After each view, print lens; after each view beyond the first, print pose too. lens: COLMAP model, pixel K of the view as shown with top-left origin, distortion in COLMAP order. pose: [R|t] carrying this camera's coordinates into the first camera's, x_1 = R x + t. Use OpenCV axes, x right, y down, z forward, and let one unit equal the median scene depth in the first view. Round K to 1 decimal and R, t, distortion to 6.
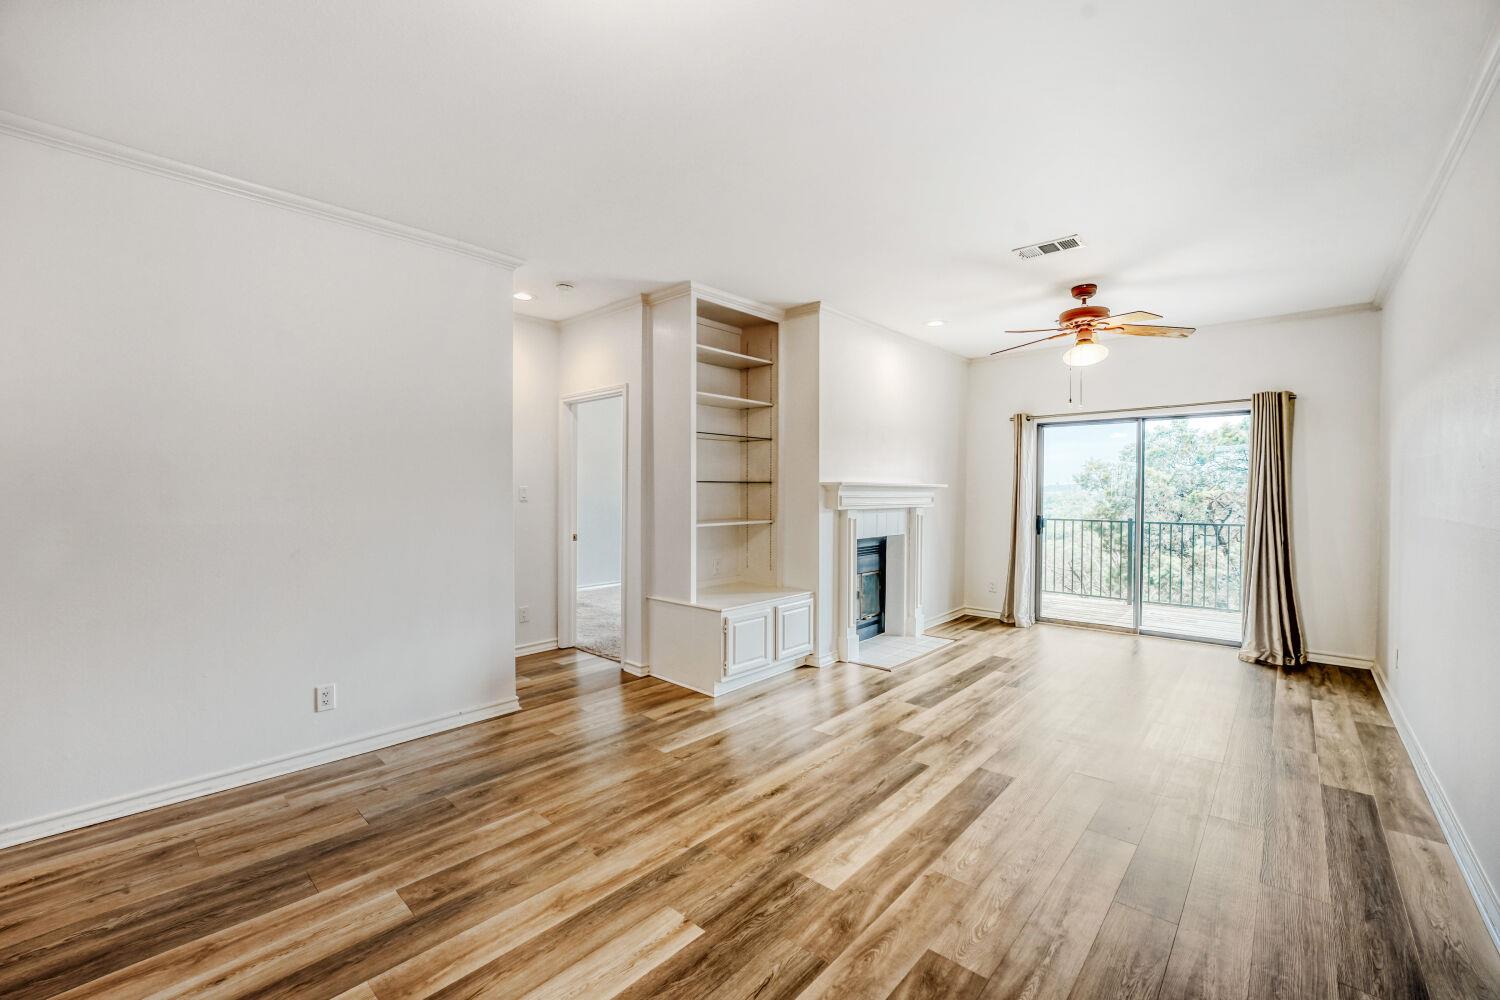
lens RADIAL K [[608.8, 0, 747.9], [0, 608.8, 494.2], [0, 0, 1]] dist [-0.017052, 0.000583]
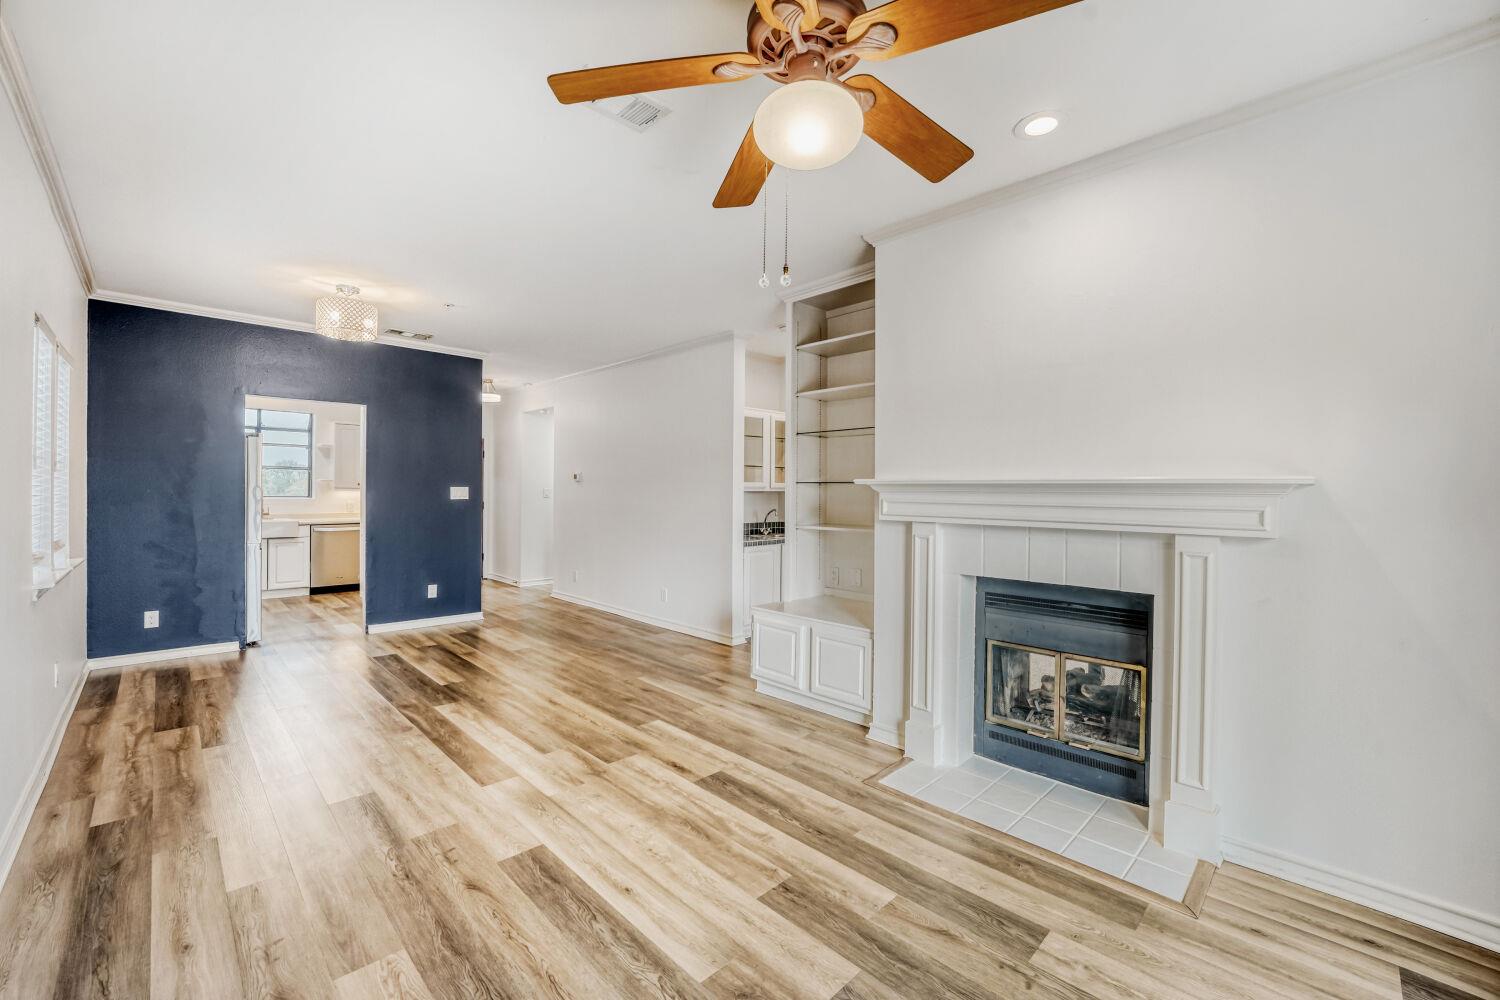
lens RADIAL K [[608.8, 0, 747.9], [0, 608.8, 494.2], [0, 0, 1]] dist [-0.017052, 0.000583]
pose [[-0.052537, 0.001045, -0.998618, 1.544491], [-0.014362, 0.999895, 0.001802, -0.002604], [0.998516, 0.014437, -0.052516, 1.641396]]
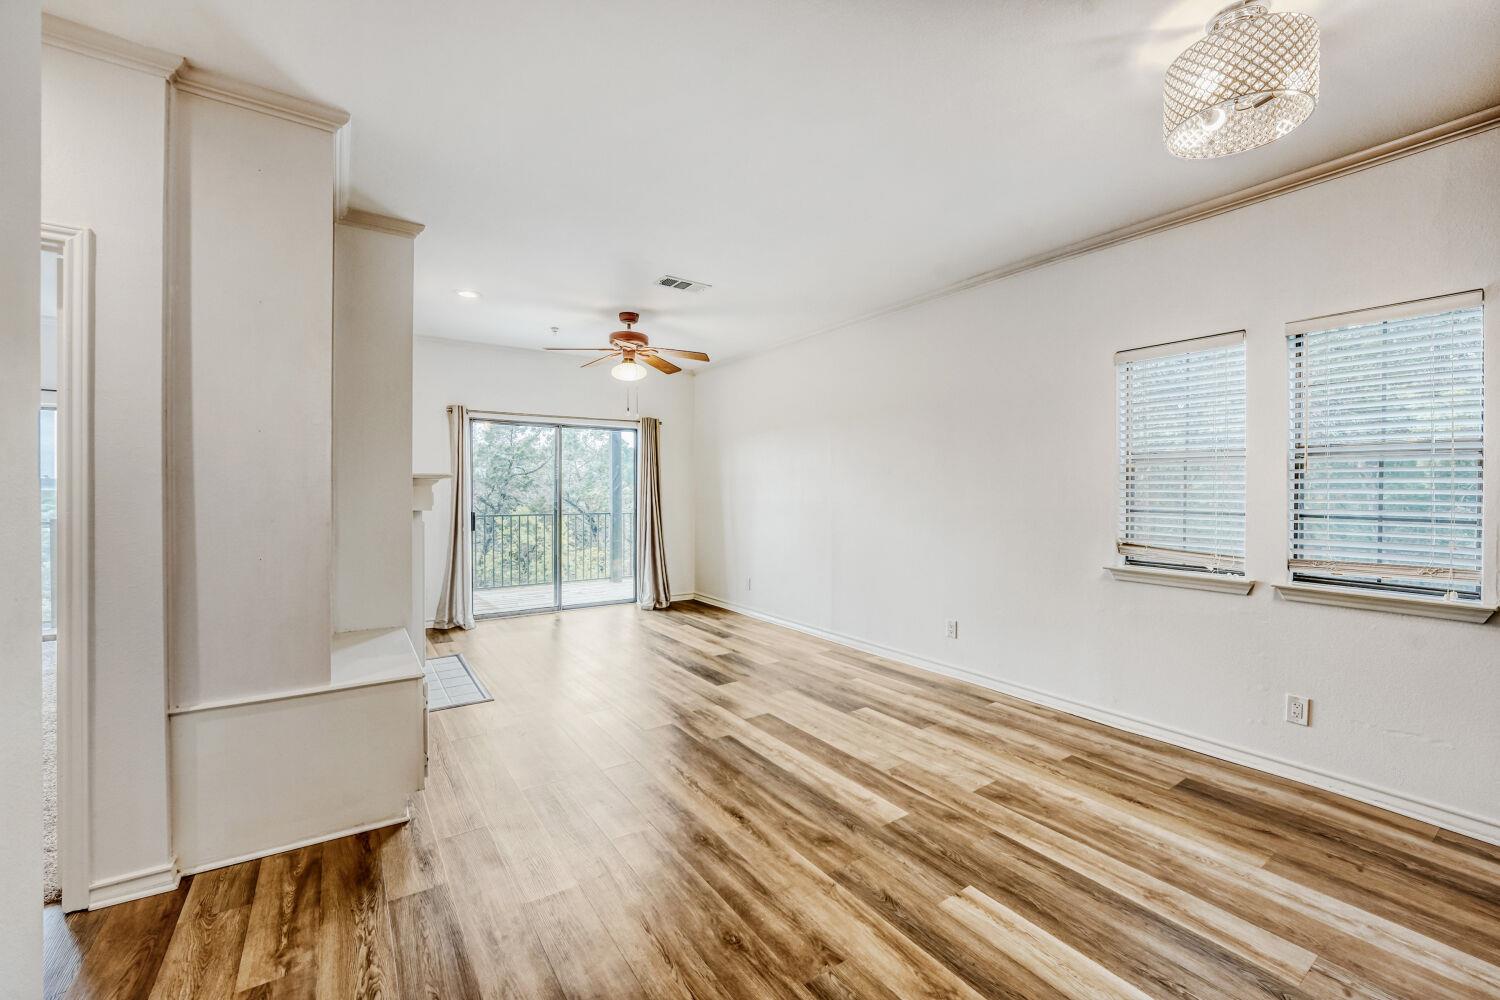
lens RADIAL K [[608.8, 0, 747.9], [0, 608.8, 494.2], [0, 0, 1]] dist [-0.017052, 0.000583]
pose [[0.234550, -0.008498, 0.972067, -0.899818], [0.004722, 0.999960, 0.007602, 0.000837], [-0.972093, 0.002807, 0.234581, 0.830427]]
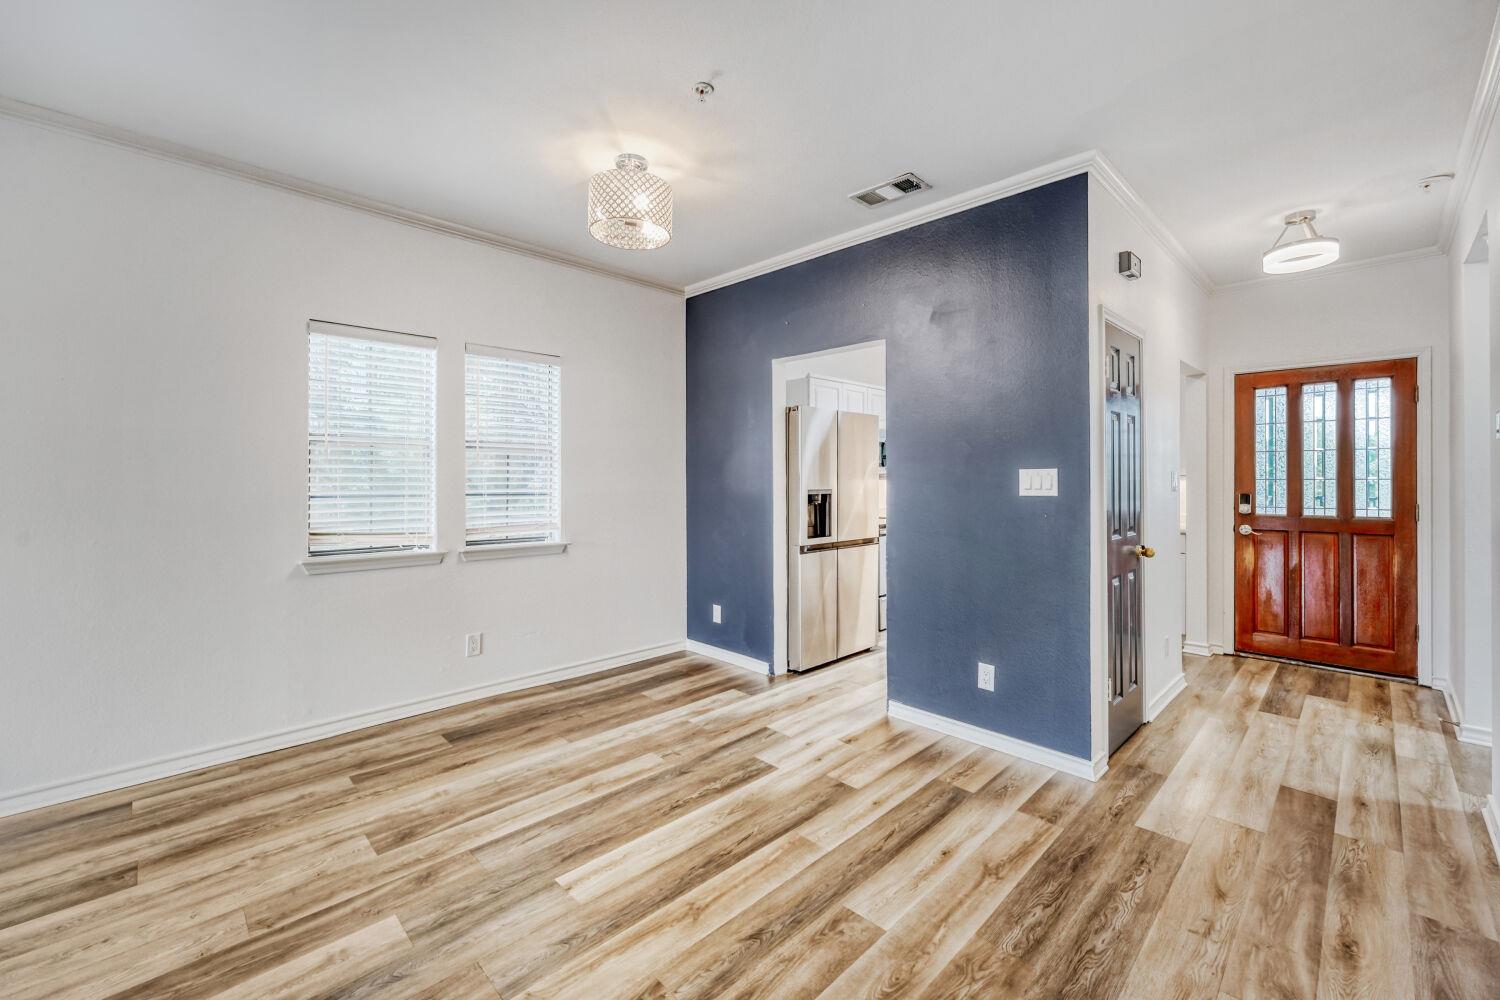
lens RADIAL K [[618.0, 0, 760.8], [0, 618.0, 475.5], [0, 0, 1]] dist [-0.002437, 0.000203]
pose [[-0.999165, -0.004193, 0.040631, -0.352409], [-0.003952, 0.999974, 0.006024, -0.004558], [-0.040656, 0.005858, -0.999156, 1.526566]]
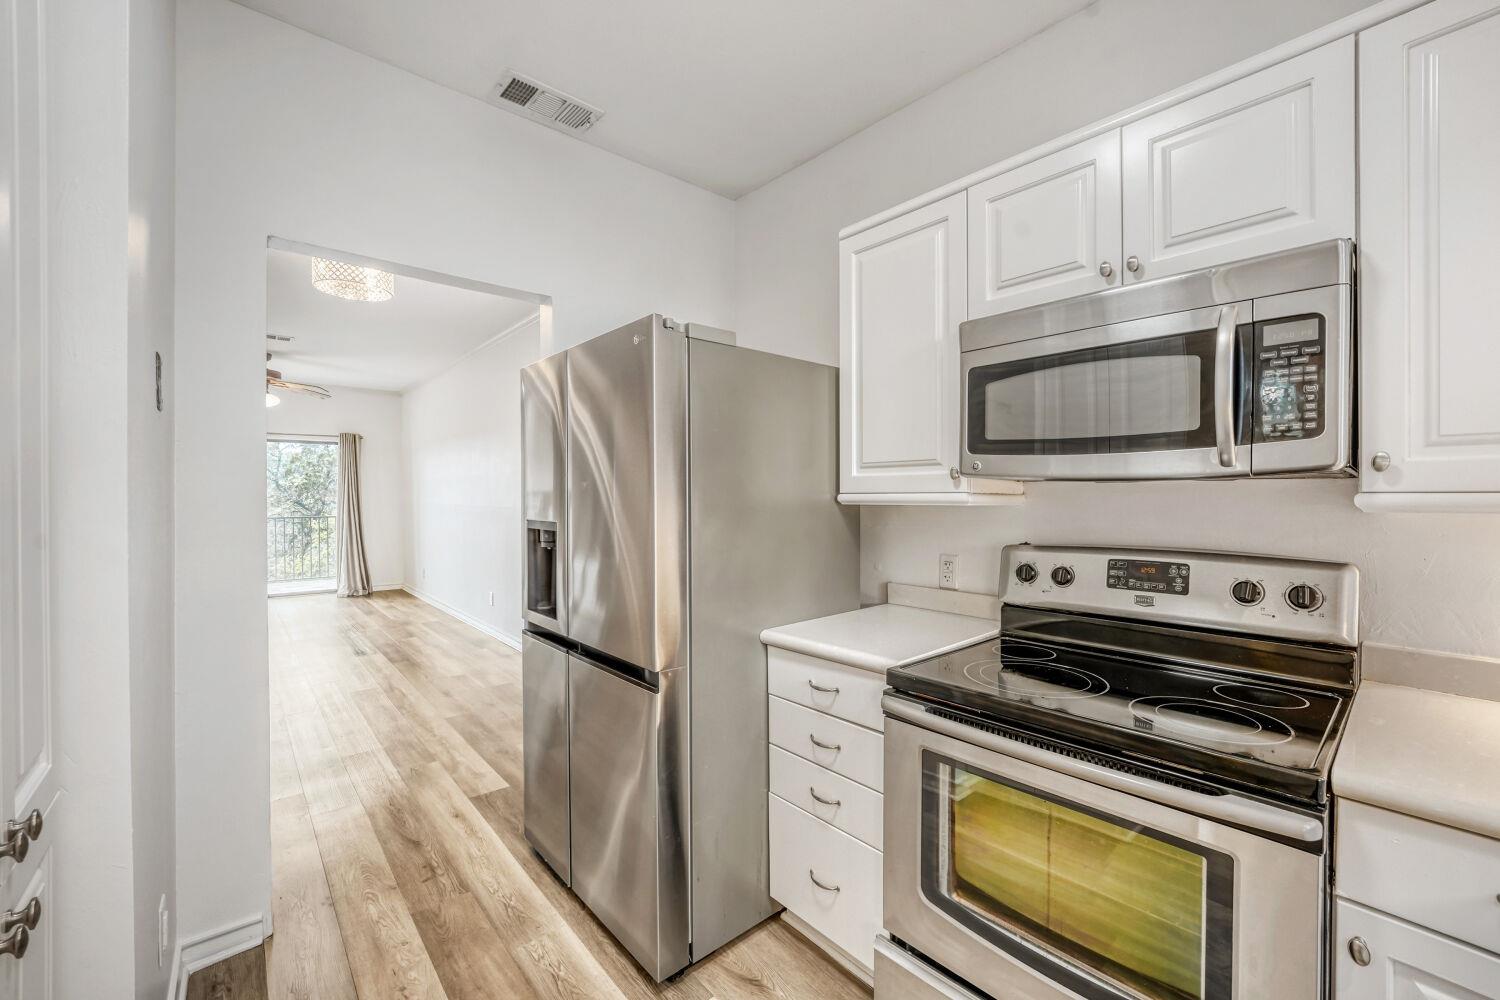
lens RADIAL K [[608.8, 0, 747.9], [0, 608.8, 494.2], [0, 0, 1]] dist [-0.017052, 0.000583]
pose [[0.118571, -0.004349, 0.992936, -1.253982], [0.008710, 0.999956, 0.003340, 0.003344], [-0.992907, 0.008253, 0.118604, -0.545159]]
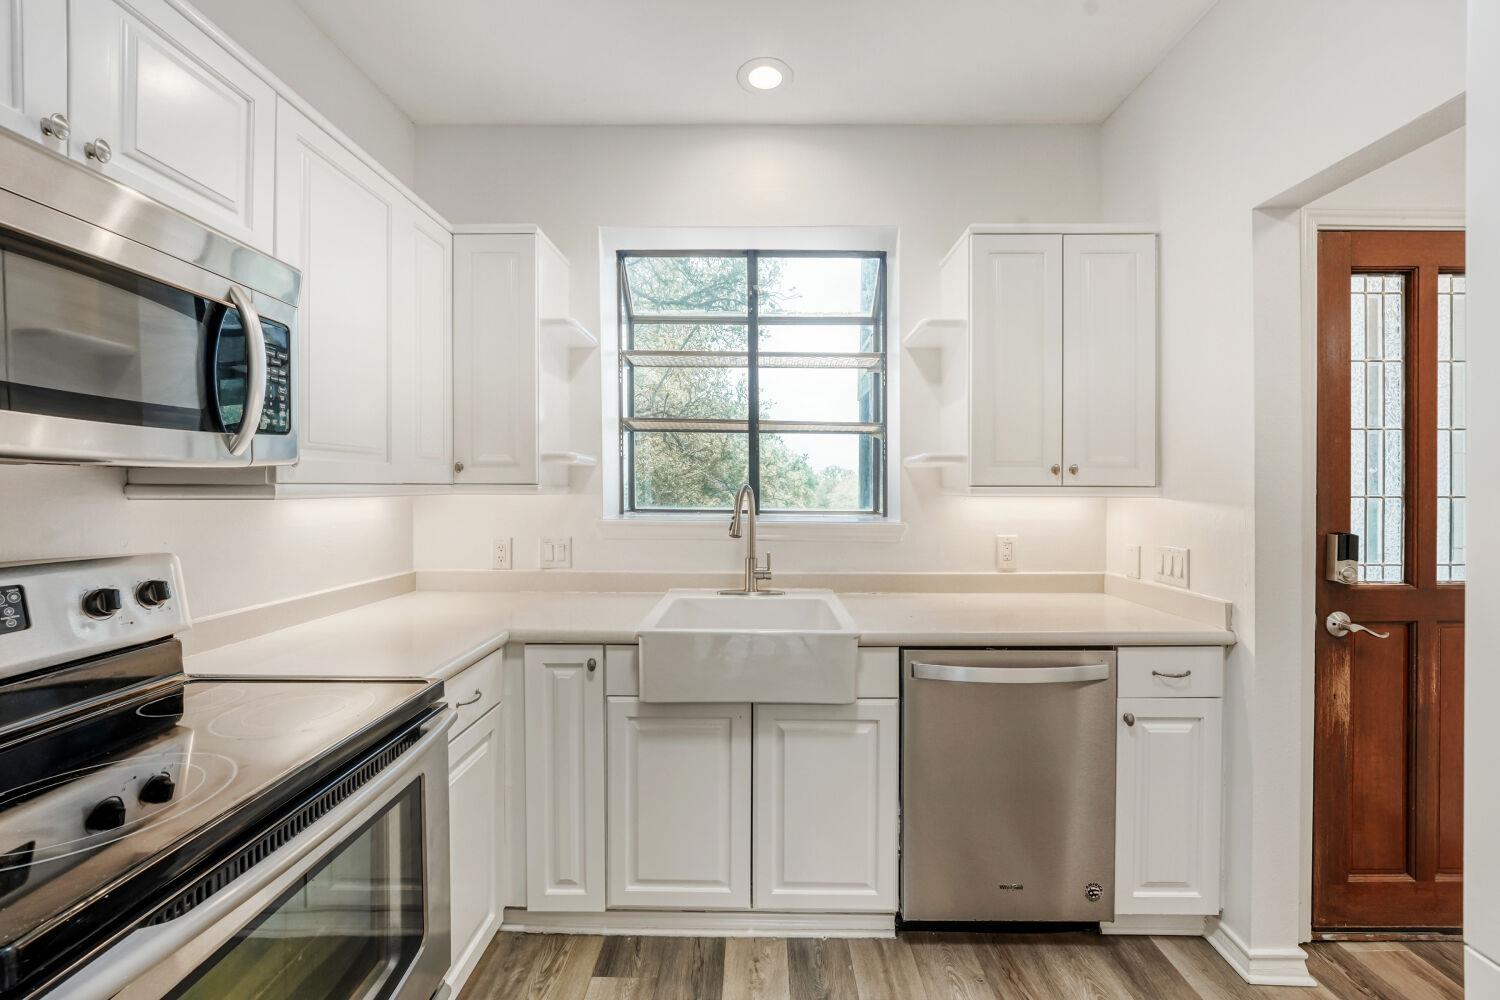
lens RADIAL K [[608.8, 0, 747.9], [0, 608.8, 494.2], [0, 0, 1]] dist [-0.017052, 0.000583]
pose [[-0.739046, 0.001579, -0.673653, -0.723526], [-0.009809, 0.999866, 0.013104, 0.006144], [0.673583, 0.016292, -0.738932, -0.279895]]
